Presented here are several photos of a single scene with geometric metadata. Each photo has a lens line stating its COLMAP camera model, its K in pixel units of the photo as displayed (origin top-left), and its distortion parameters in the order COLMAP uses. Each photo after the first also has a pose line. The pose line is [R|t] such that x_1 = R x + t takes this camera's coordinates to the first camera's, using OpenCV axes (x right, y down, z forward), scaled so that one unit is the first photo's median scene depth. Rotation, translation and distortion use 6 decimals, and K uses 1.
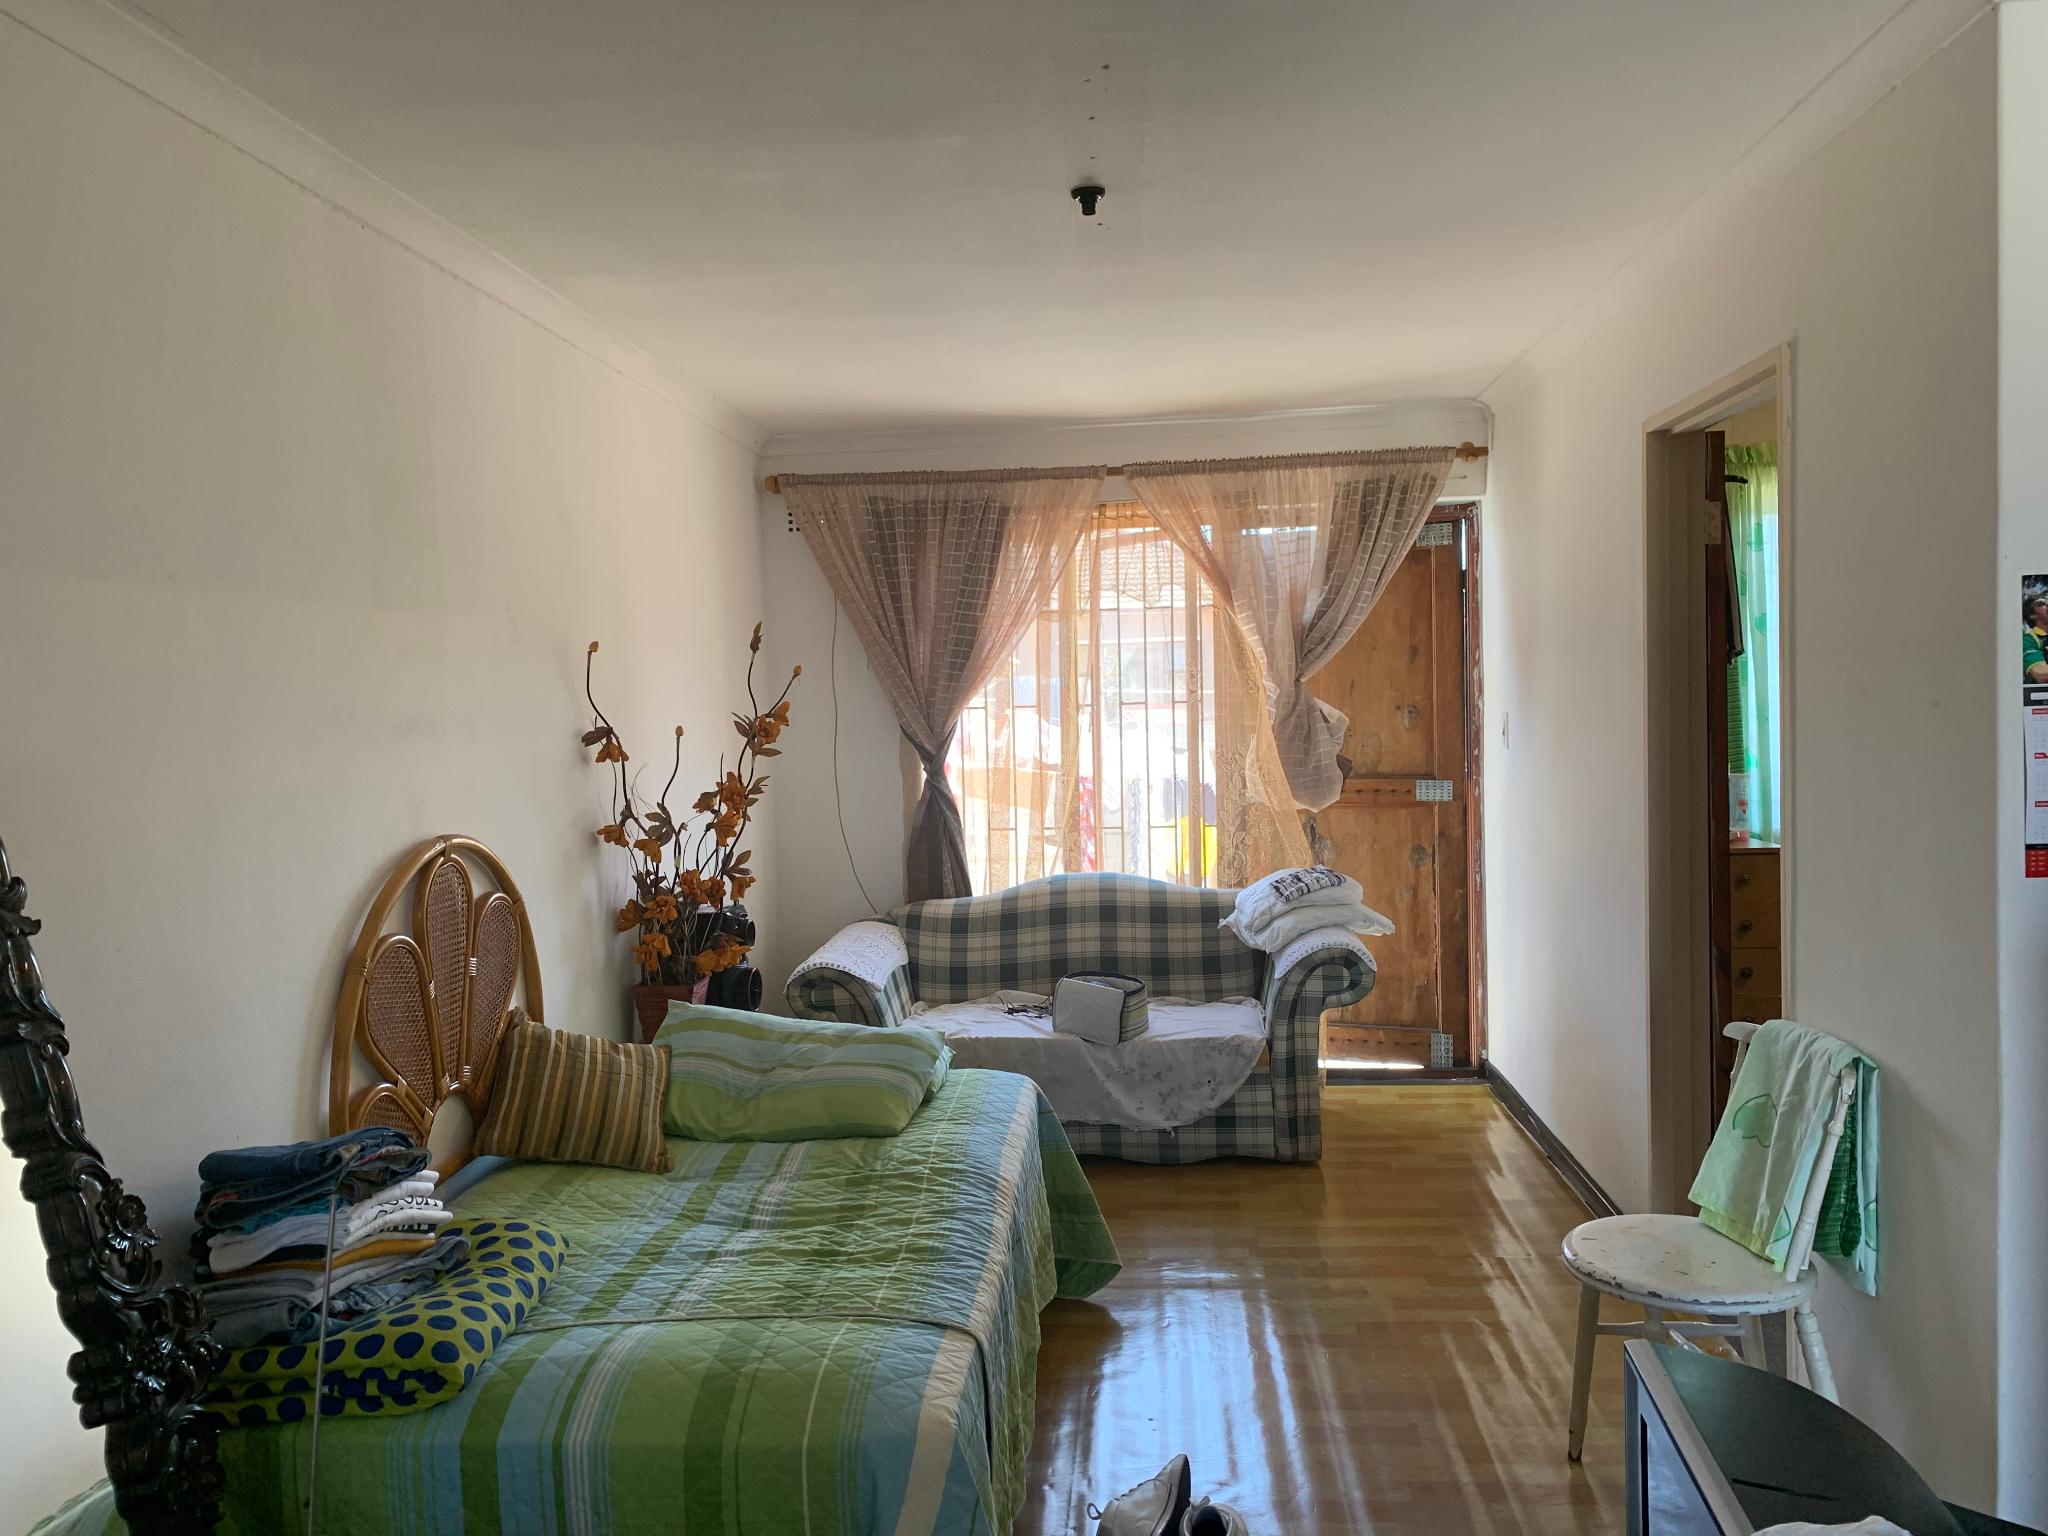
lens RADIAL K [[1550.2, 0, 1003.9], [0, 1550.2, 758.7], [0, 0, 1]] dist [0.141682, -0.281946]
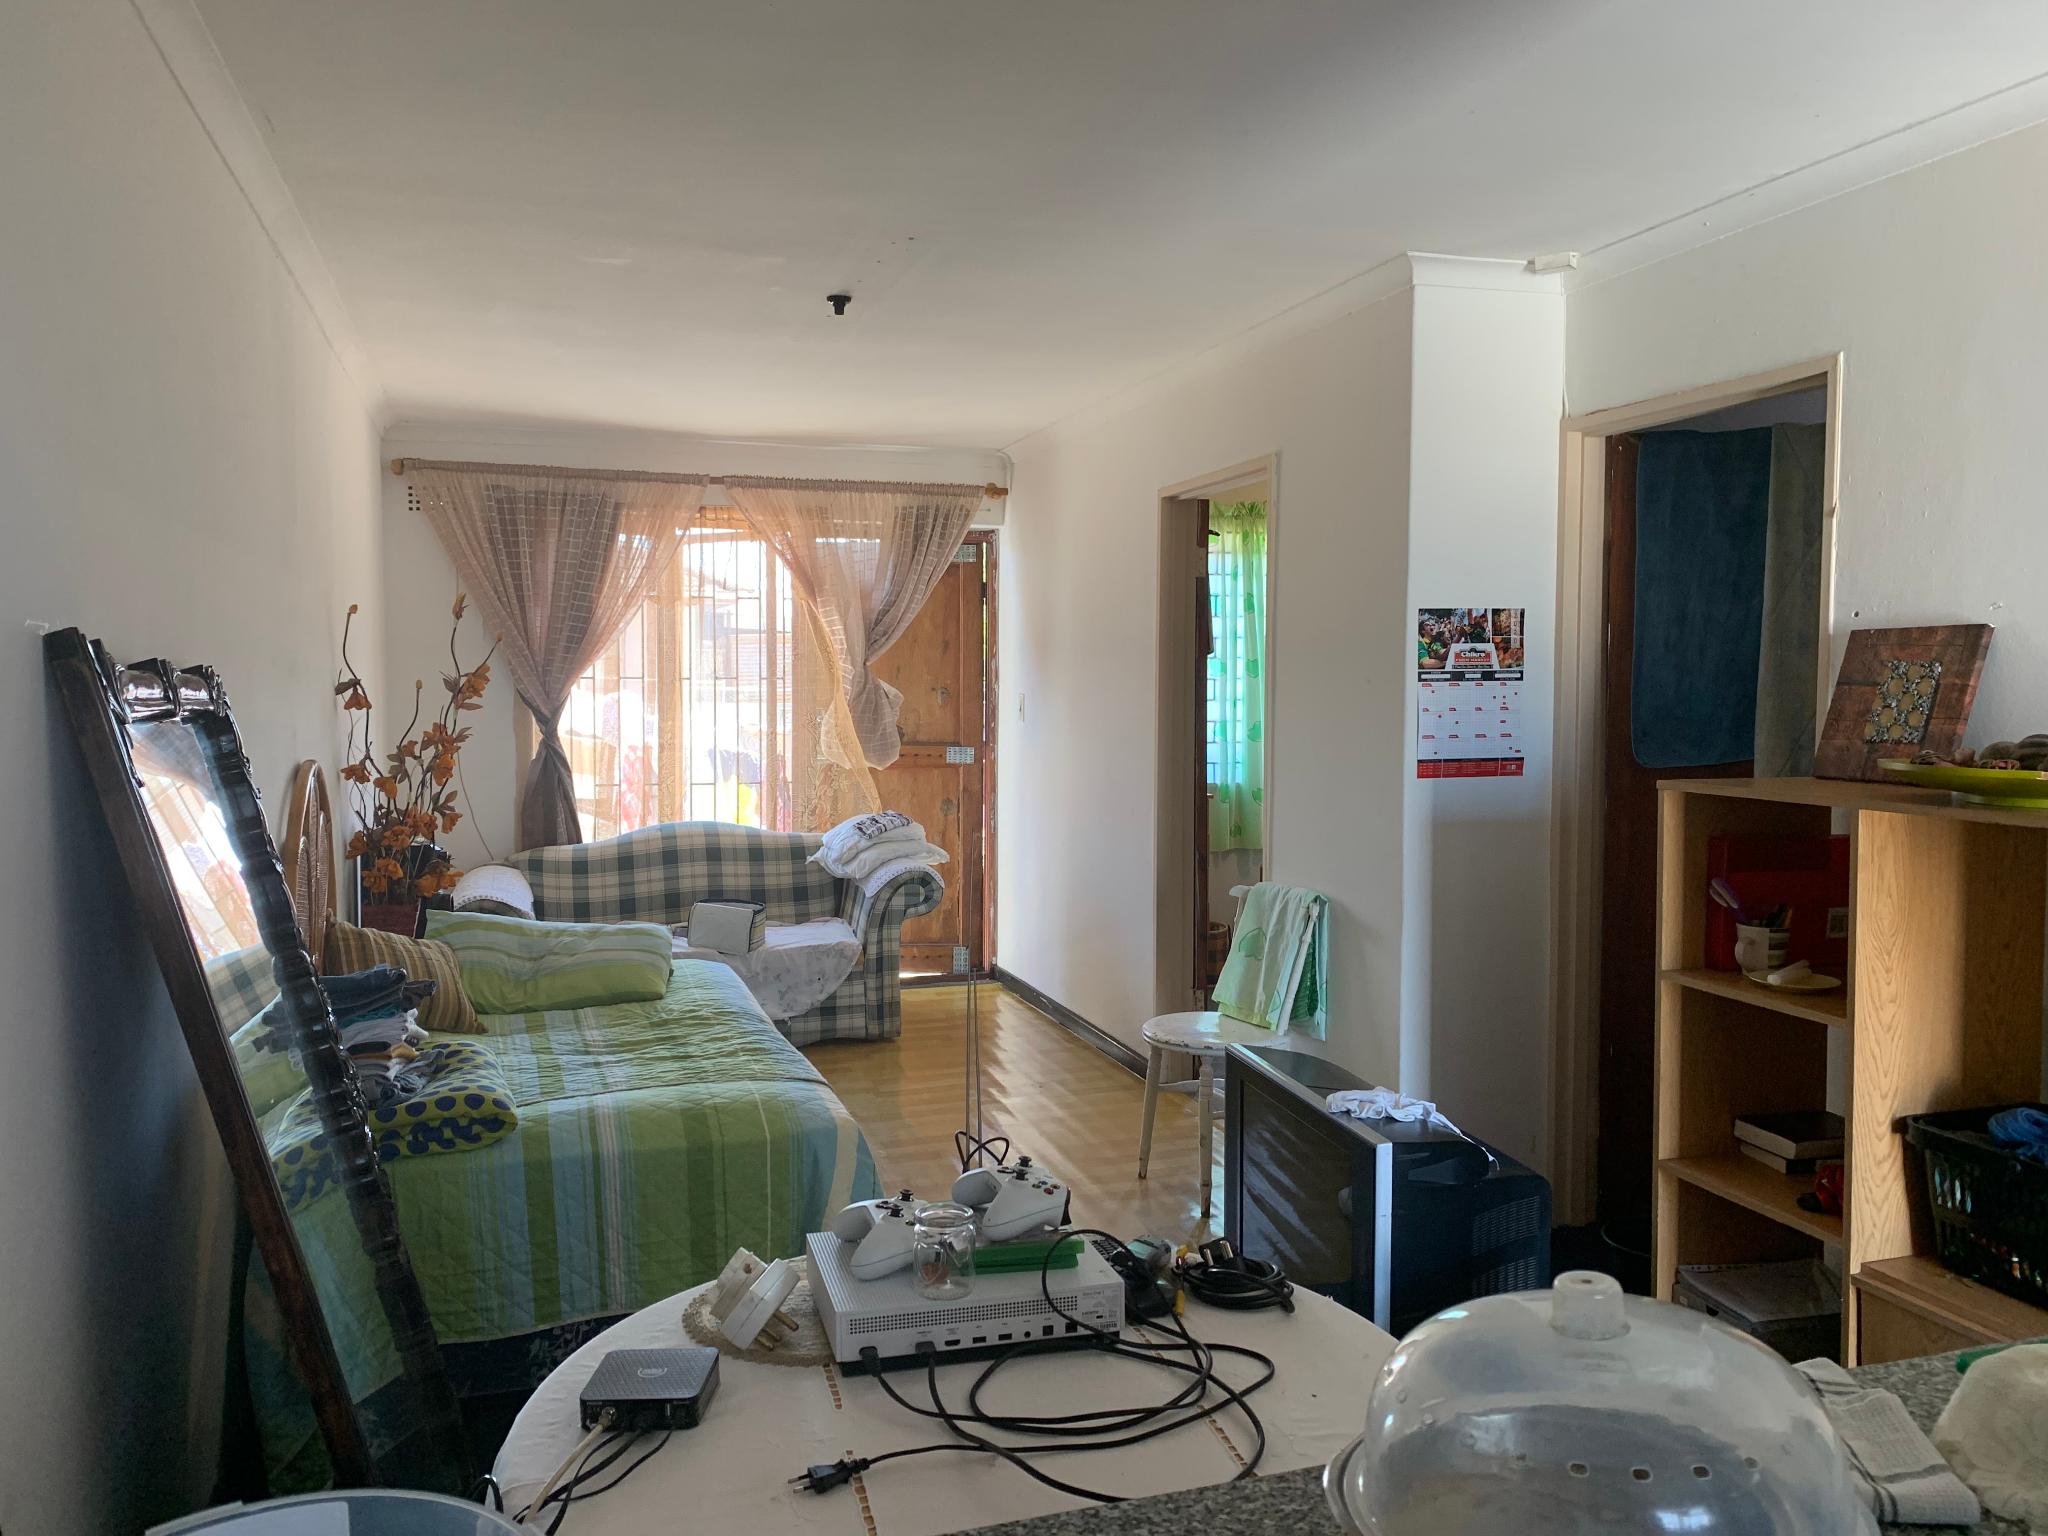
lens RADIAL K [[1550.2, 0, 1003.9], [0, 1550.2, 758.7], [0, 0, 1]] dist [0.141682, -0.281946]
pose [[0.922505, 0.010756, 0.385835, -0.187933], [-0.011925, 0.999929, 0.000638, 0.023397], [-0.385801, -0.005190, 0.922568, -0.183289]]
